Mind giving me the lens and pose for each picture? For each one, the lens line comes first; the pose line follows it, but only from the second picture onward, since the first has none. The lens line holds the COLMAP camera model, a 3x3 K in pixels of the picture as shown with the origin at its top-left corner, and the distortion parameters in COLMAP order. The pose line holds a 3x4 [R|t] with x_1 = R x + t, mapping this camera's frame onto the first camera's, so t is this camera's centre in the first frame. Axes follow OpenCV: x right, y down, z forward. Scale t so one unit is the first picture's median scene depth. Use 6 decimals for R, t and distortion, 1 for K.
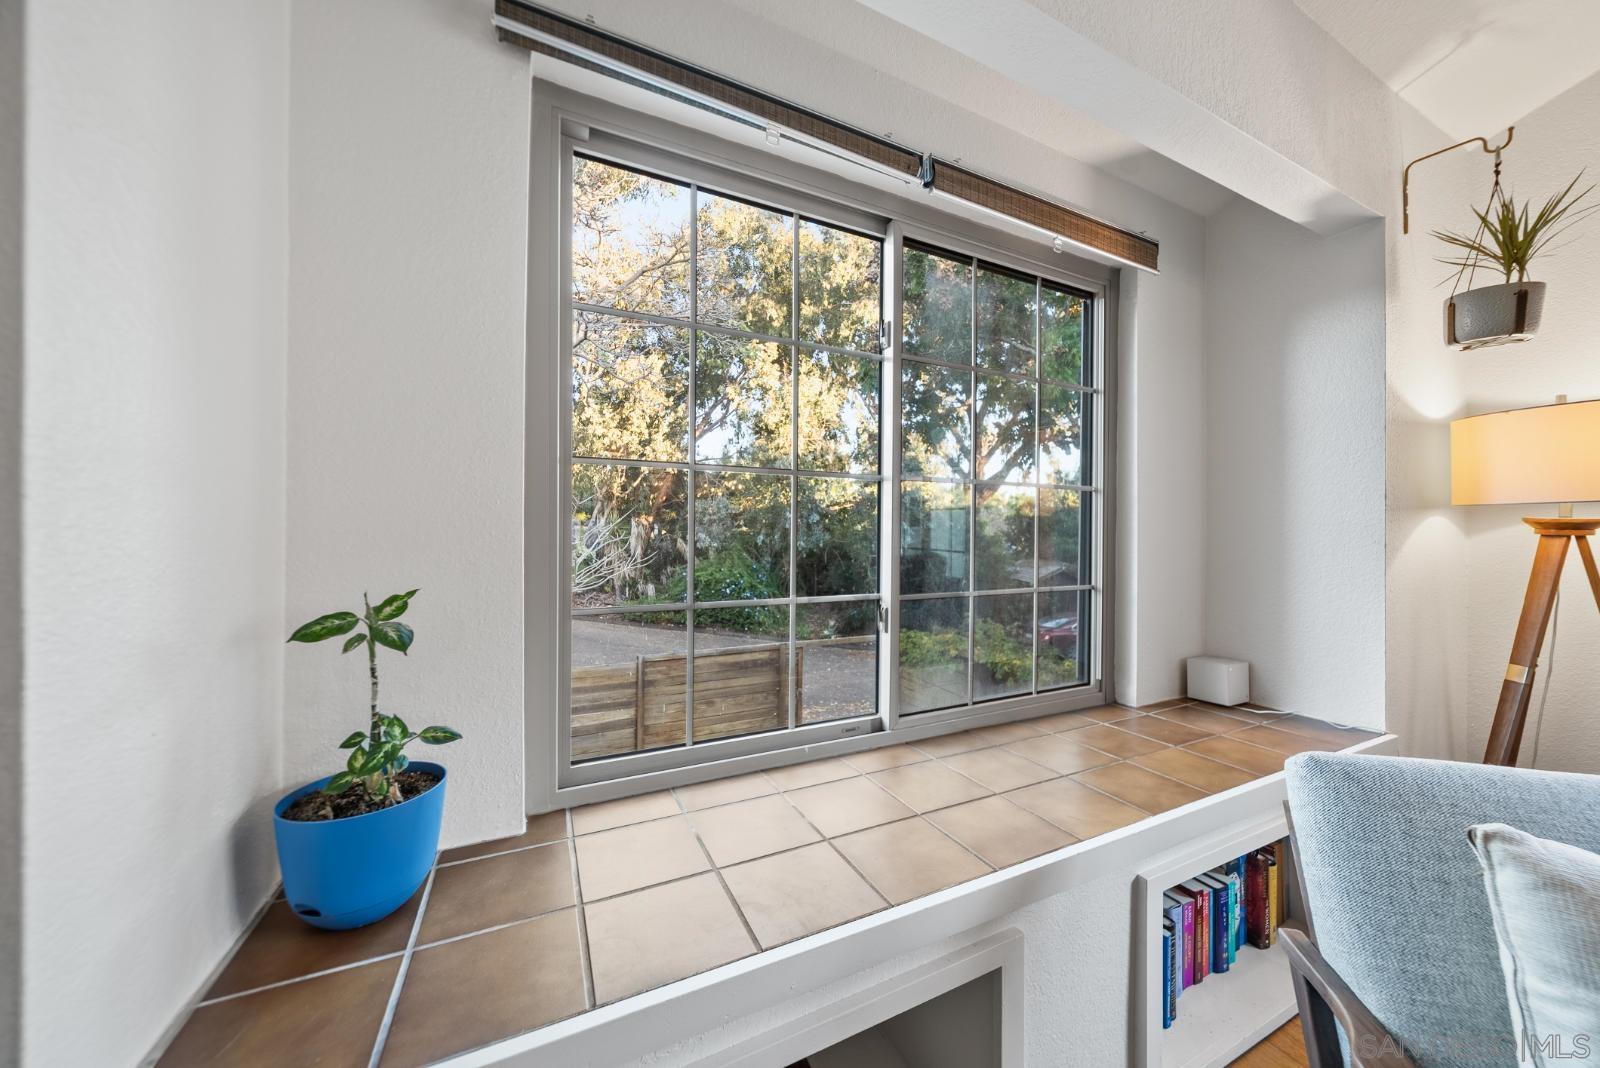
lens RADIAL K [[556.7, 0, 810.0], [0, 556.7, 533.8], [0, 0, 1]] dist [-0.002285, -0.000205]
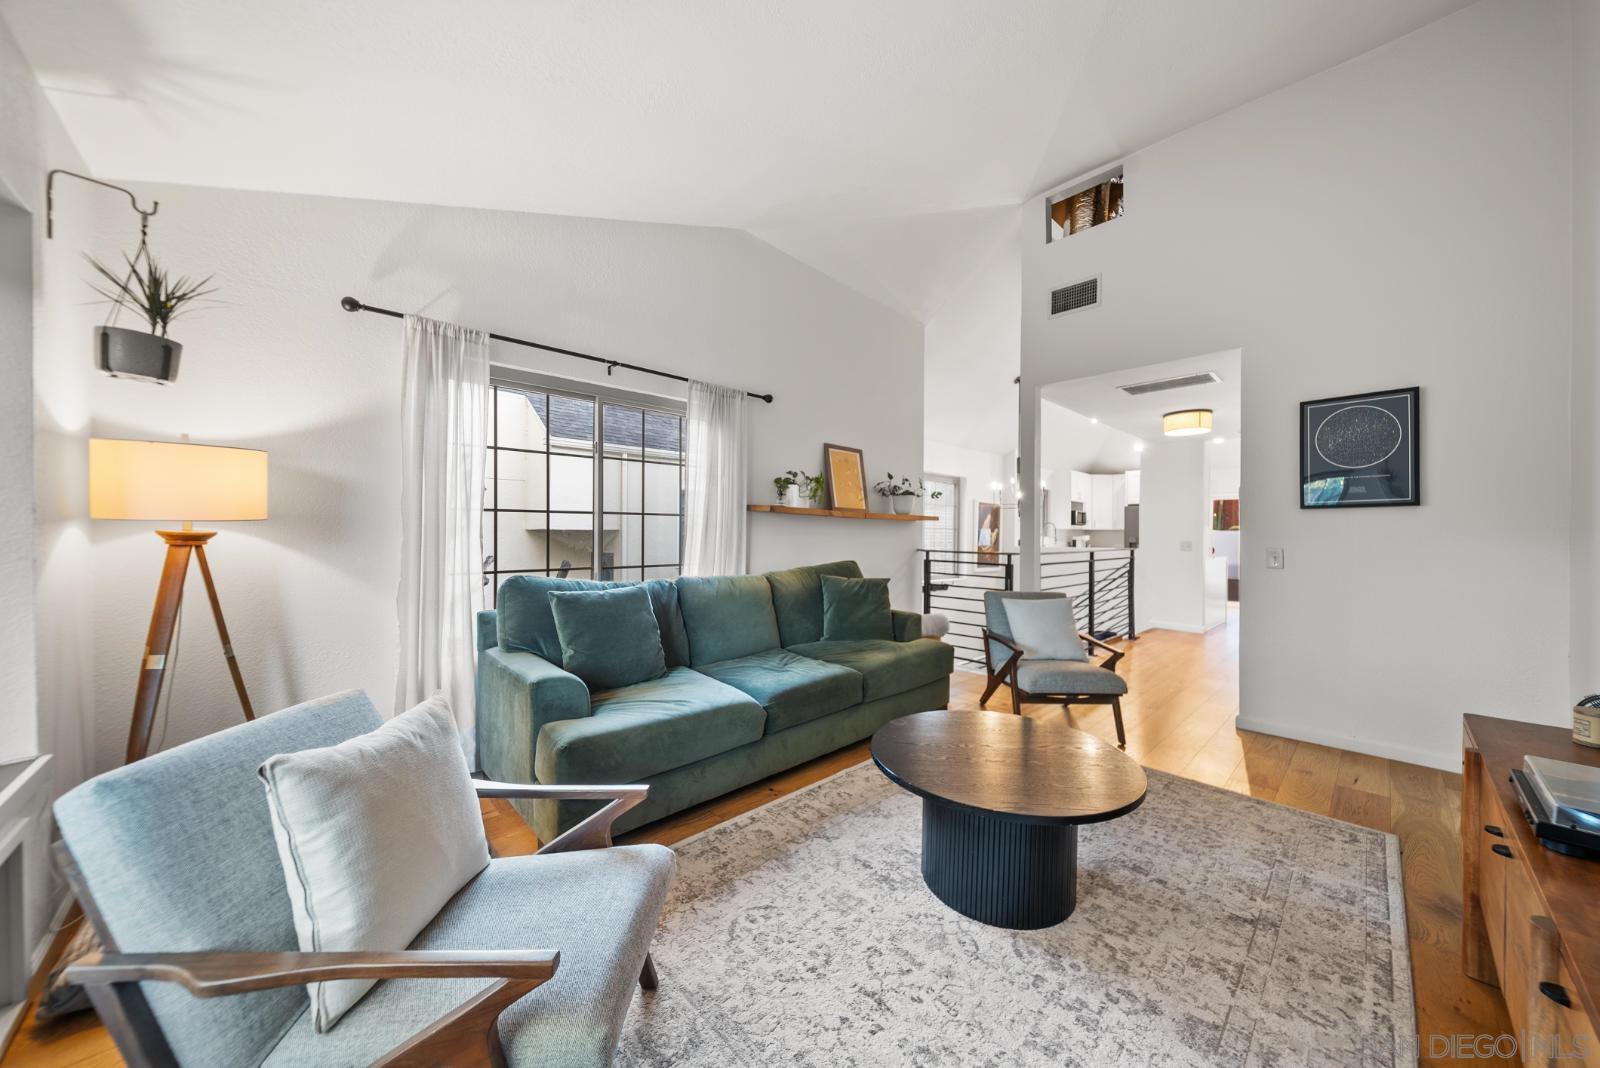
lens RADIAL K [[553.3, 0, 811.9], [0, 553.3, 535.2], [0, 0, 1]] dist [-0.001542, -0.000167]
pose [[-0.303024, -0.016555, 0.952839, -0.274522], [-0.012467, 0.999832, 0.013406, -0.054001], [-0.952901, -0.007817, -0.303180, 0.017550]]
